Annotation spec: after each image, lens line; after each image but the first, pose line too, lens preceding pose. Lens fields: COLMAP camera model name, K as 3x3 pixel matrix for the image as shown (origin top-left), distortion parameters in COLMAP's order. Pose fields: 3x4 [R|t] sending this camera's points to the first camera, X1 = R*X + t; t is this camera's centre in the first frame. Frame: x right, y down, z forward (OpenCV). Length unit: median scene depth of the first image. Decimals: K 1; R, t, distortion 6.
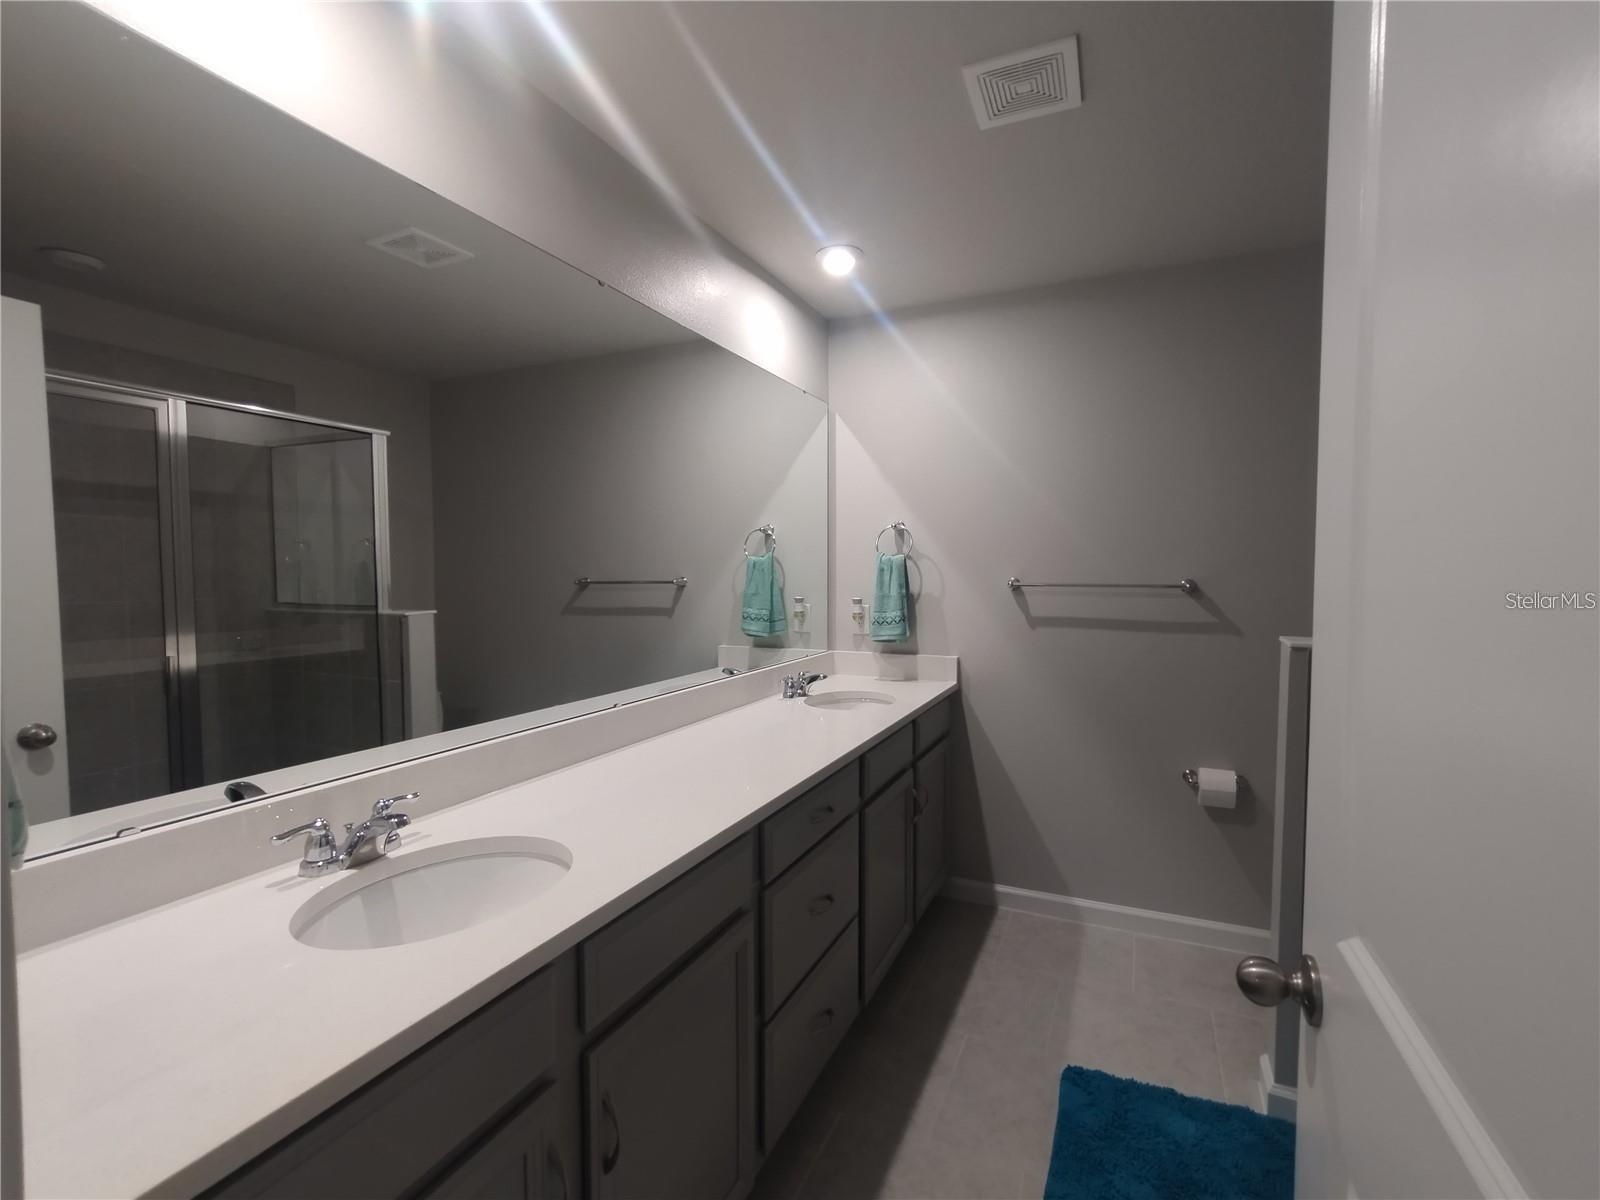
lens RADIAL K [[730.0, 0, 803.5], [0, 730.0, 602.2], [0, 0, 1]] dist [0.002459, 0.002716]
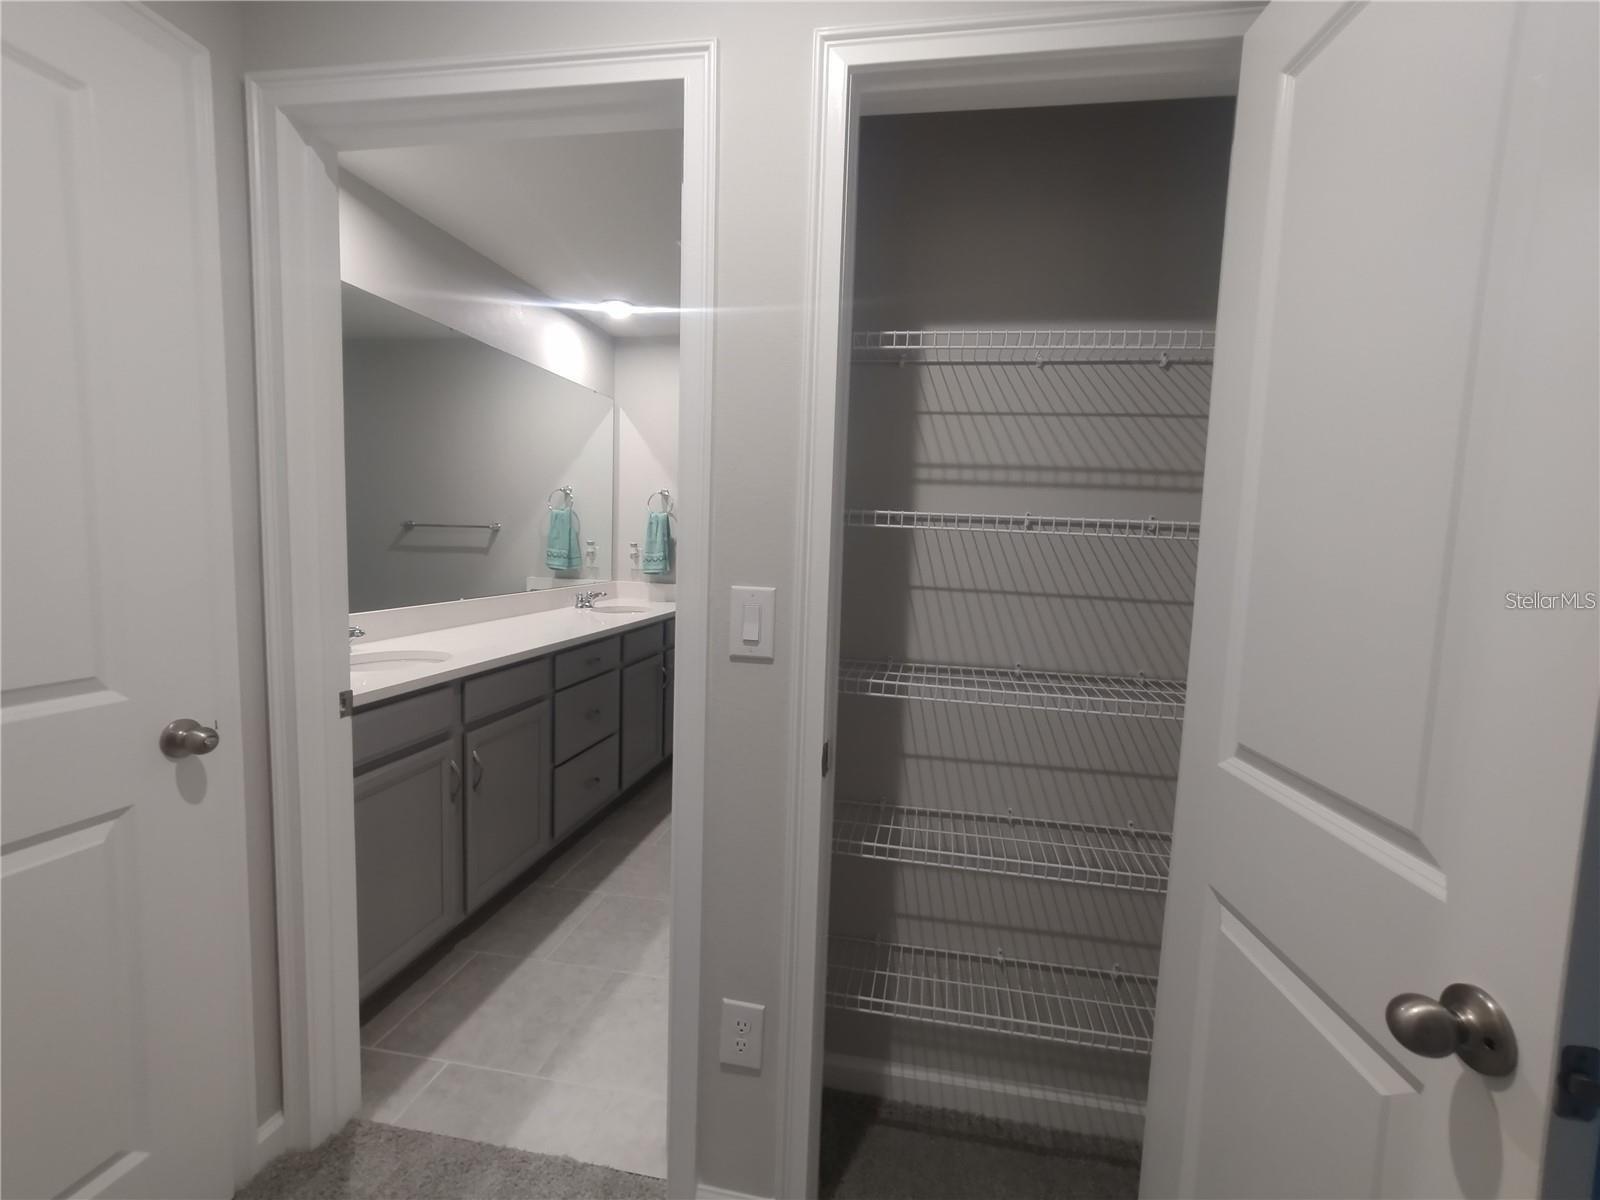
lens RADIAL K [[730.0, 0, 793.7], [0, 730.0, 597.6], [0, 0, 1]] dist [0.002459, 0.002716]
pose [[0.971252, 0.016791, 0.237462, 0.041331], [-0.028069, 0.998629, 0.044194, 0.028644], [-0.236395, -0.049589, 0.970391, -0.428379]]
